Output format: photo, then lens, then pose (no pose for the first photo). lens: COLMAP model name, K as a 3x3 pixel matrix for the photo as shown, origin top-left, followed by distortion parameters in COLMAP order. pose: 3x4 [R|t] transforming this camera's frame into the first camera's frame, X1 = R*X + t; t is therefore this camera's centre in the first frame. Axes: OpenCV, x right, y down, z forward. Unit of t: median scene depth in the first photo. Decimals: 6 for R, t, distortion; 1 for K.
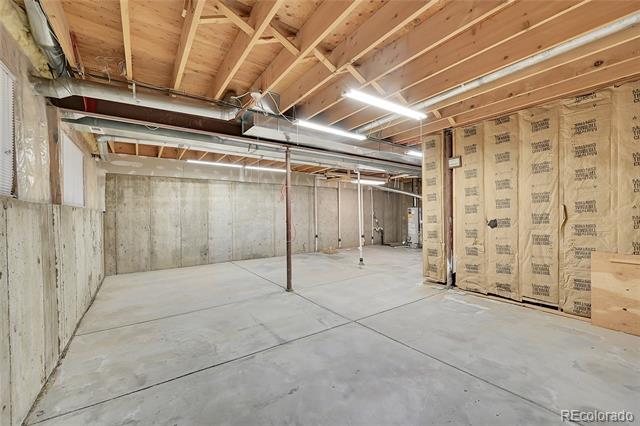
lens RADIAL K [[253.8, 0, 320.7], [0, 253.8, 214.9], [0, 0, 1]] dist [-0.001694, 0.000039]
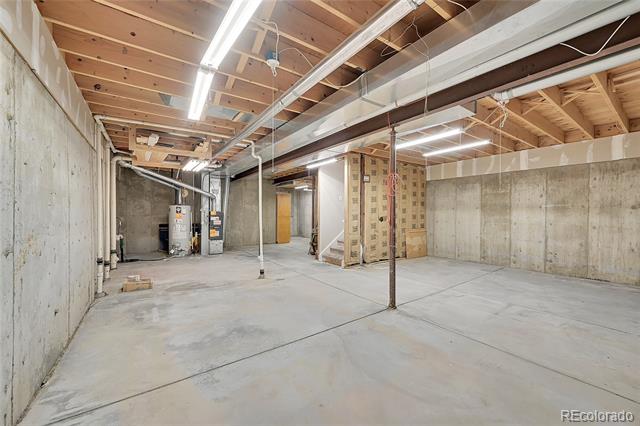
lens RADIAL K [[253.8, 0, 321.6], [0, 253.8, 214.4], [0, 0, 1]] dist [-0.001694, 0.000039]
pose [[0.000366, 0.007638, 0.999971, -1.000407], [0.002218, 0.999968, -0.007639, 0.013125], [-0.999997, 0.002221, 0.000349, 1.328732]]
